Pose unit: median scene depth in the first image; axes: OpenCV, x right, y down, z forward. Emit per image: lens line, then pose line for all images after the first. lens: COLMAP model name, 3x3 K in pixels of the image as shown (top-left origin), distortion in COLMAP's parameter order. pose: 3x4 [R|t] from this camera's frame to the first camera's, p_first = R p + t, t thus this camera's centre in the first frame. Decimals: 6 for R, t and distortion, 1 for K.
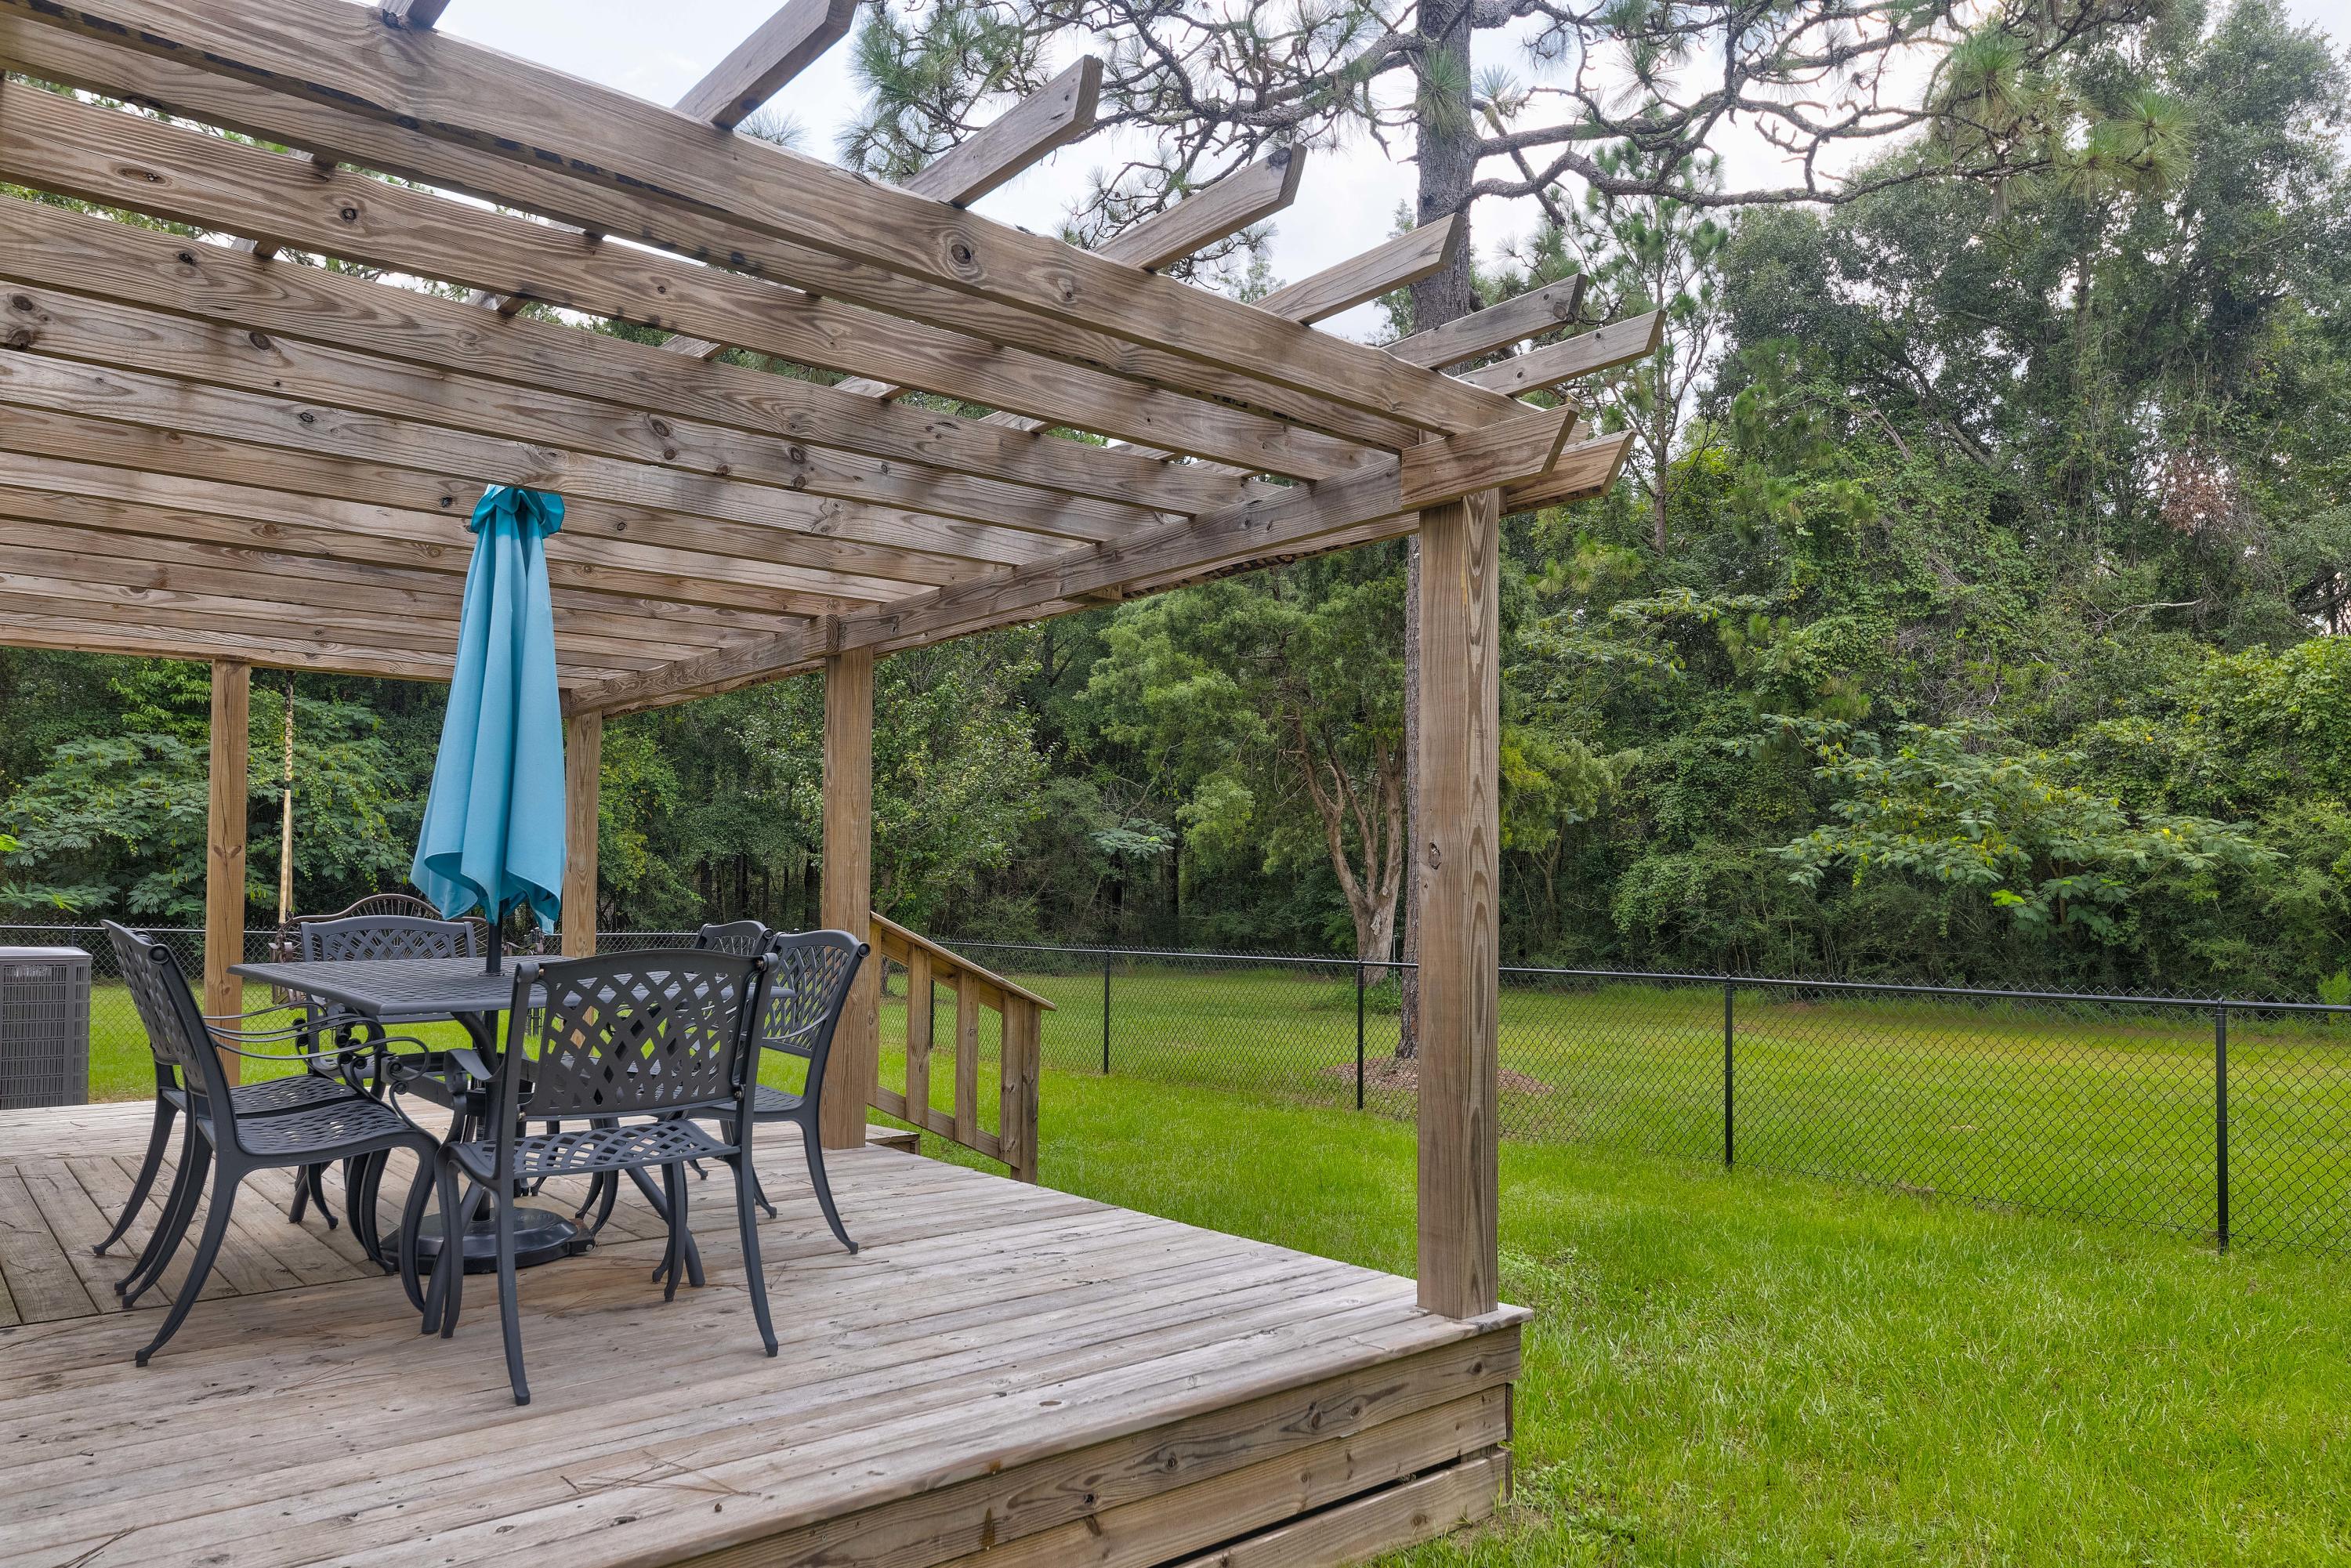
lens RADIAL K [[1565.8, 0, 1185.5], [0, 1565.8, 790.9], [0, 0, 1]] dist [-0.002467, -0.000515]
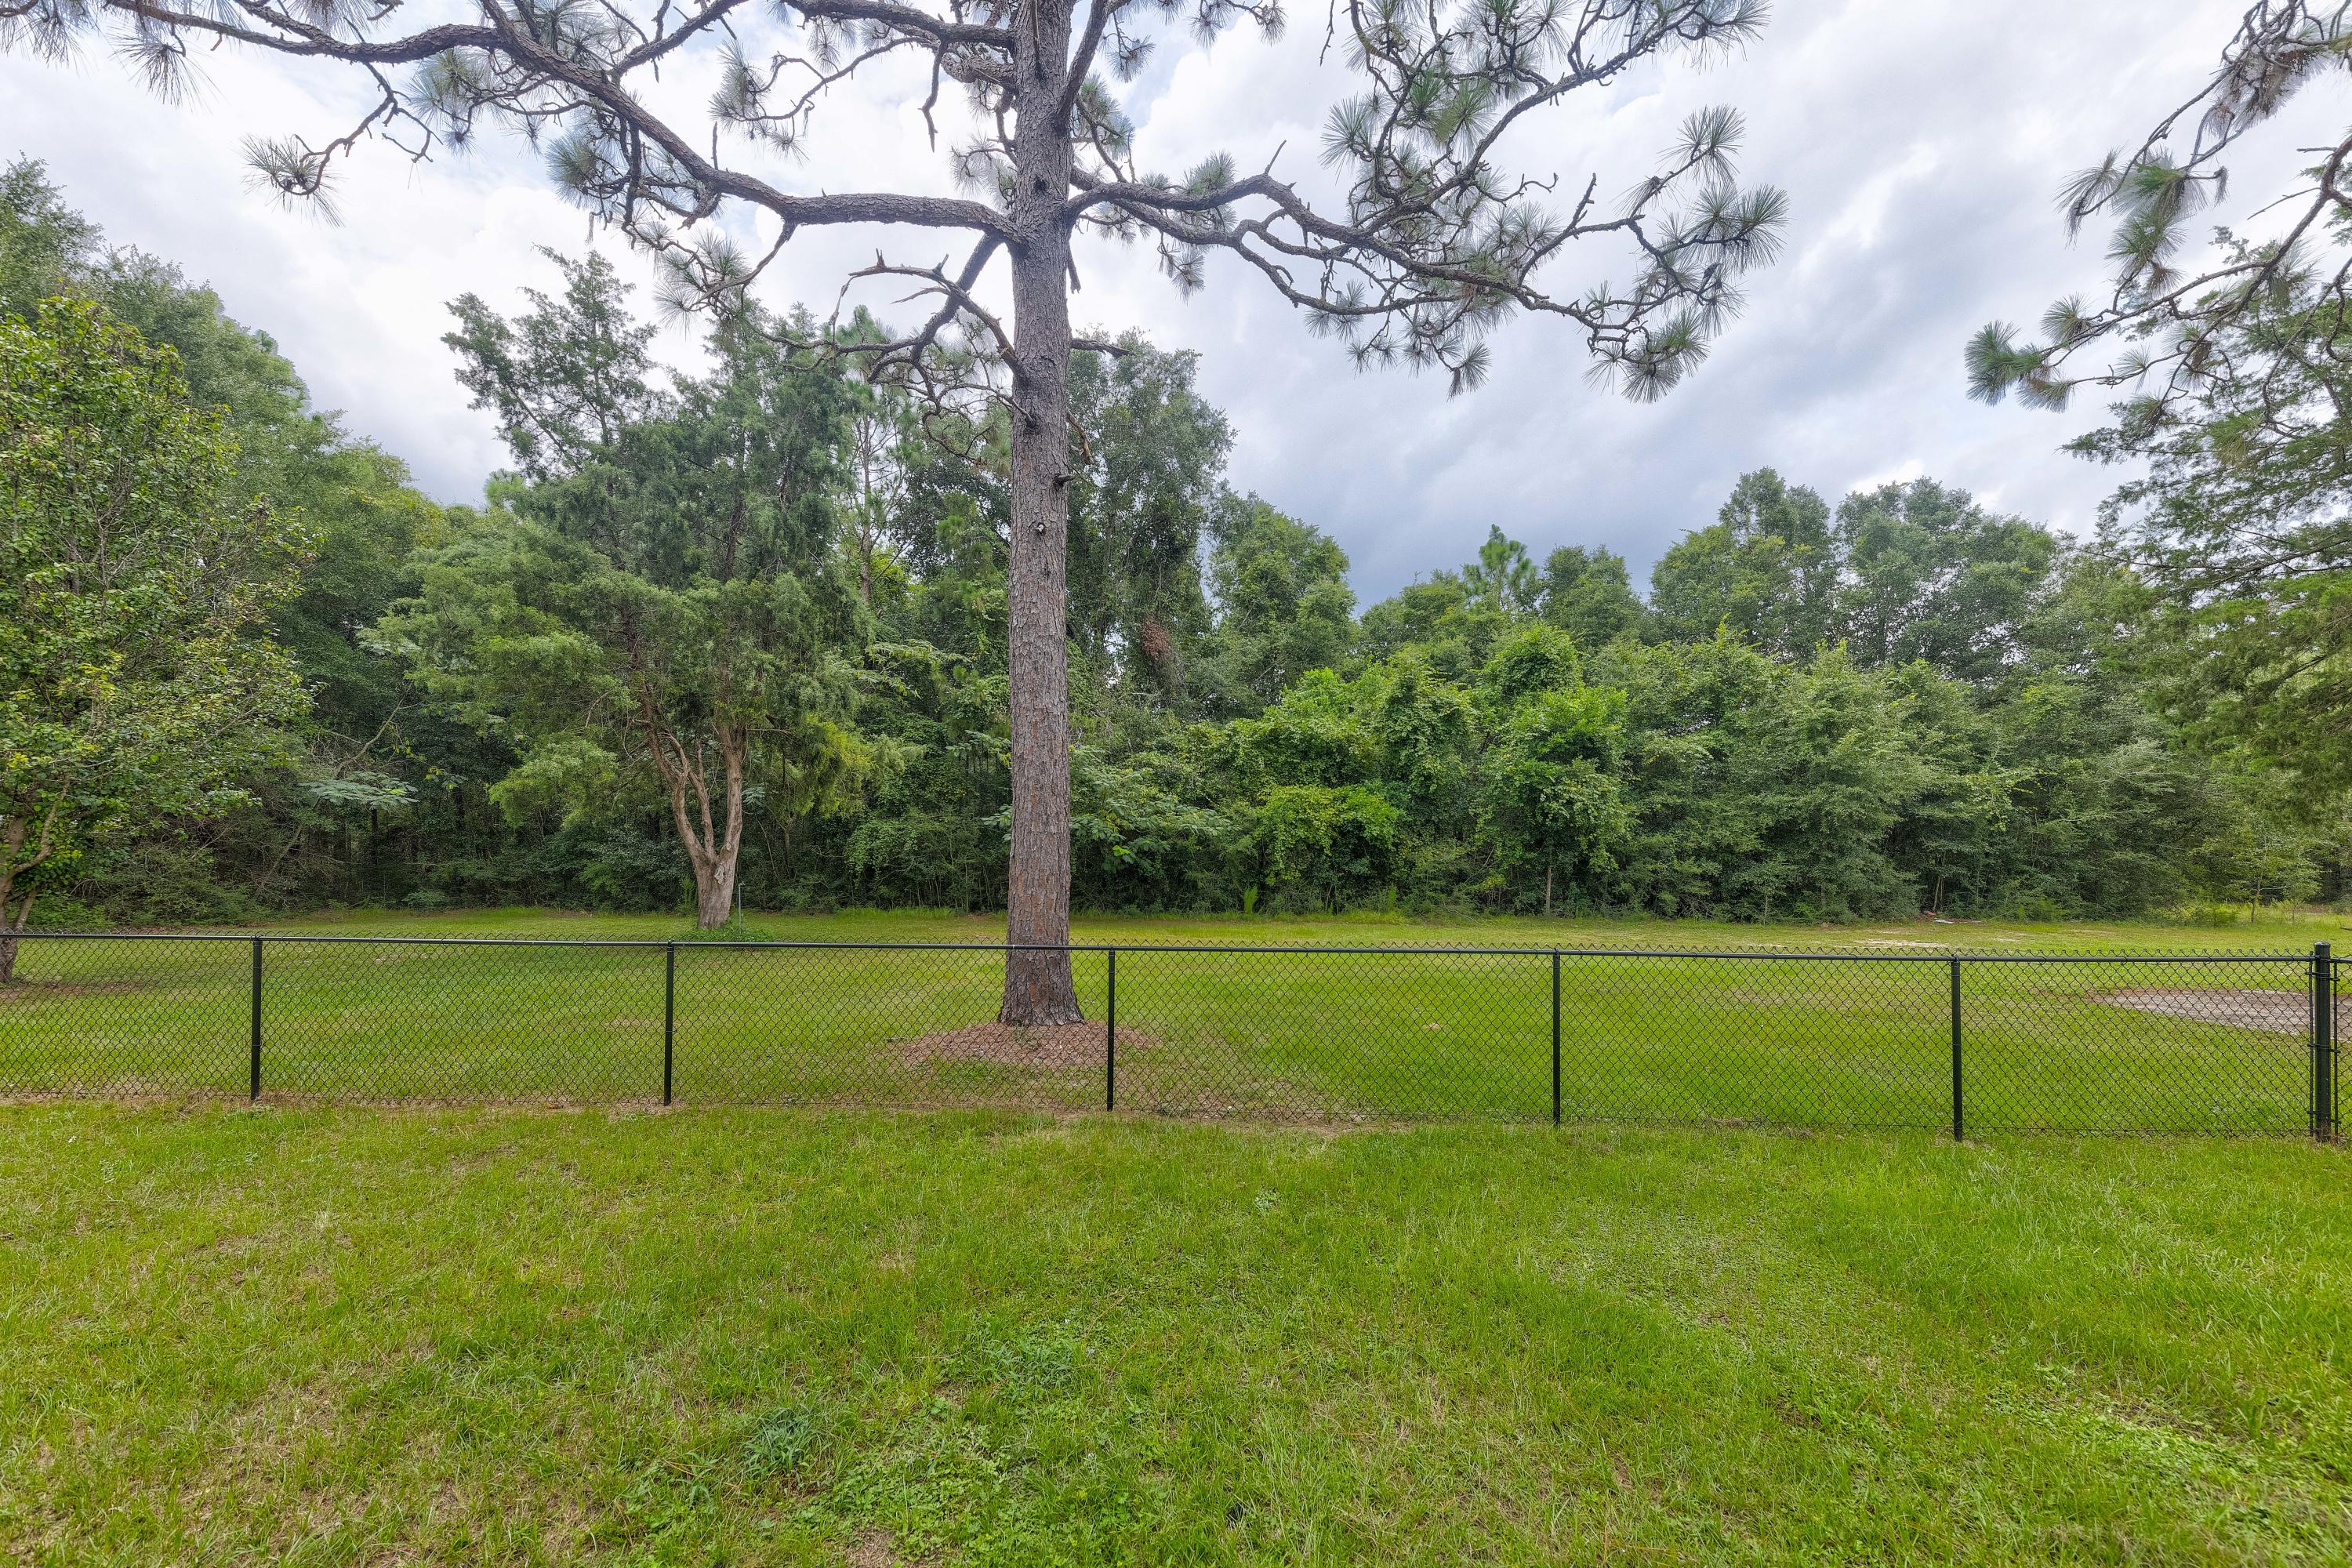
lens RADIAL K [[817.8, 0, 1143.2], [0, 817.8, 822.9], [0, 0, 1]] dist [0.000790, -0.000064]
pose [[0.676709, 0.018754, 0.736011, -0.102995], [-0.055556, 0.998126, 0.025646, 0.011296], [-0.734151, -0.058245, 0.676483, 0.312659]]
